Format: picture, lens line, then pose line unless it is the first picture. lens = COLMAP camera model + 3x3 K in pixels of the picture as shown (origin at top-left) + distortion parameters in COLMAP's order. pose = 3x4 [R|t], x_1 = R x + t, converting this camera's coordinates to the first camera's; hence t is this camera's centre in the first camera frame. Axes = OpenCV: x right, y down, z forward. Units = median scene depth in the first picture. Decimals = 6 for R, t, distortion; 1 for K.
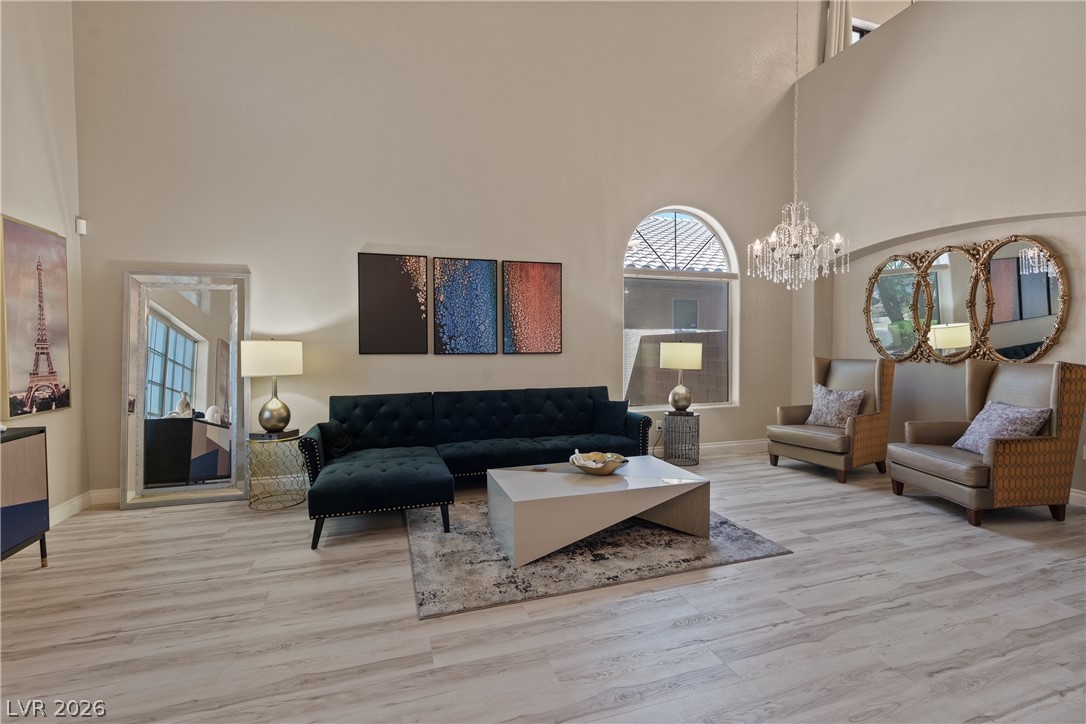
lens RADIAL K [[496.7, 0, 542.4], [0, 496.7, 356.3], [0, 0, 1]] dist [-0.006398, 0.002488]
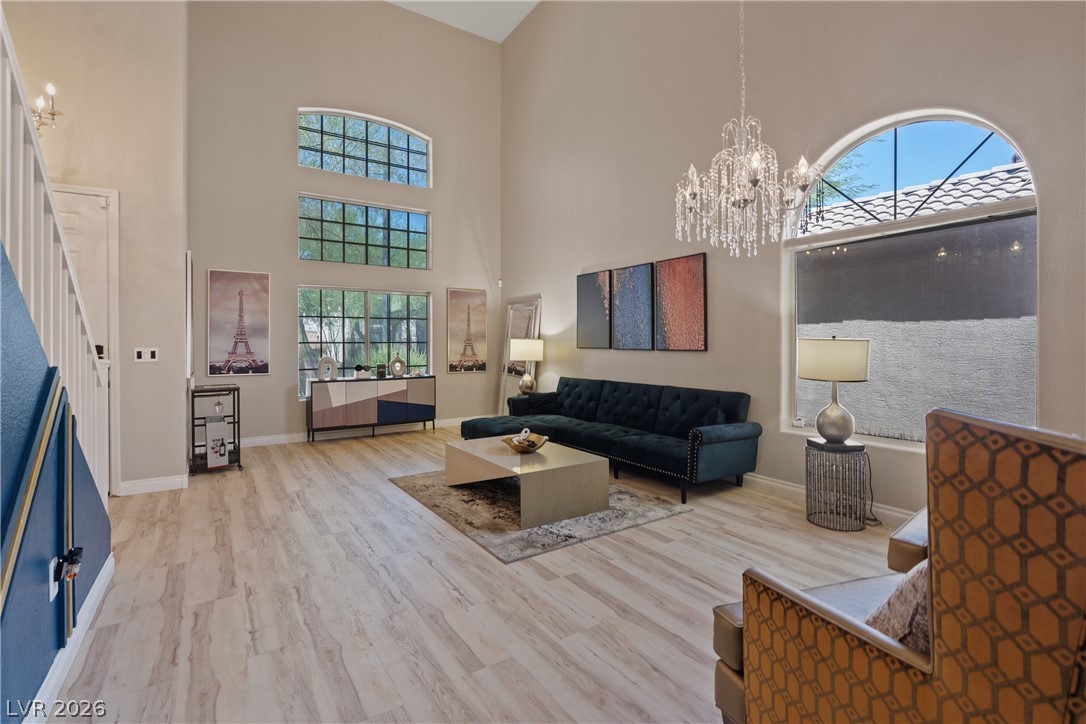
lens RADIAL K [[496.7, 0, 536.2], [0, 496.7, 341.1], [0, 0, 1]] dist [-0.006398, 0.002488]
pose [[0.265799, 0.001803, -0.964027, 1.006610], [-0.018338, 0.999827, -0.003186, -0.019654], [0.963854, 0.018525, 0.265786, 0.558822]]
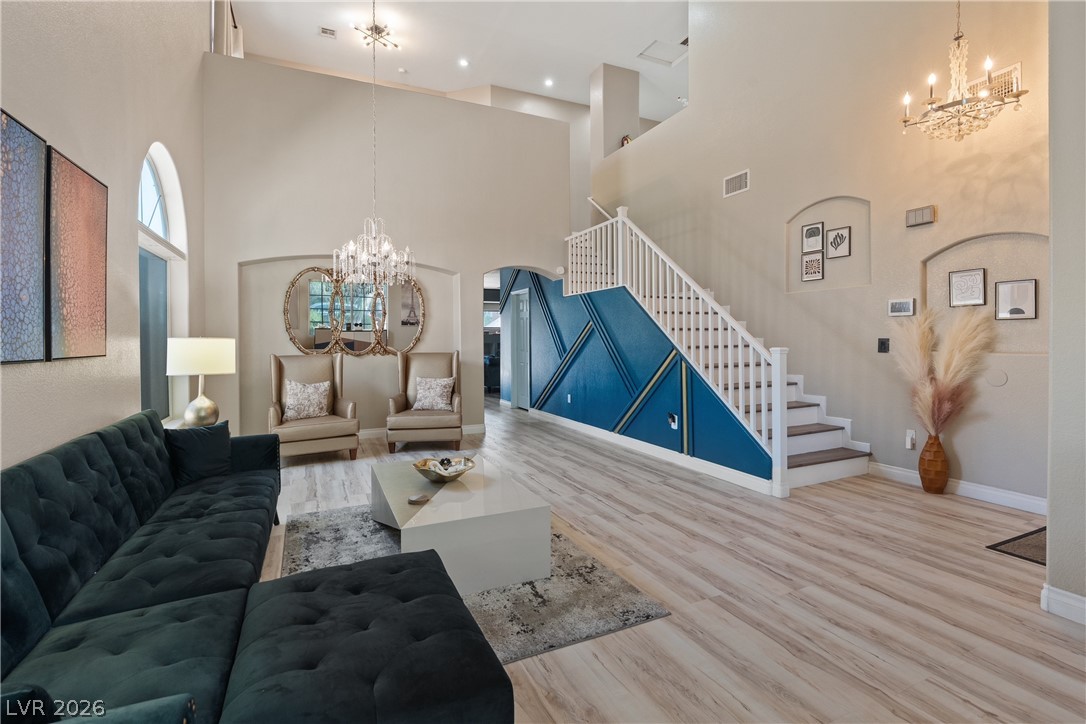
lens RADIAL K [[496.7, 0, 536.9], [0, 496.7, 342.3], [0, 0, 1]] dist [-0.006398, 0.002488]
pose [[-0.118815, 0.002214, 0.992914, -0.648696], [0.029526, 0.999563, 0.001305, -0.011369], [-0.992477, 0.029471, -0.118829, 0.739082]]
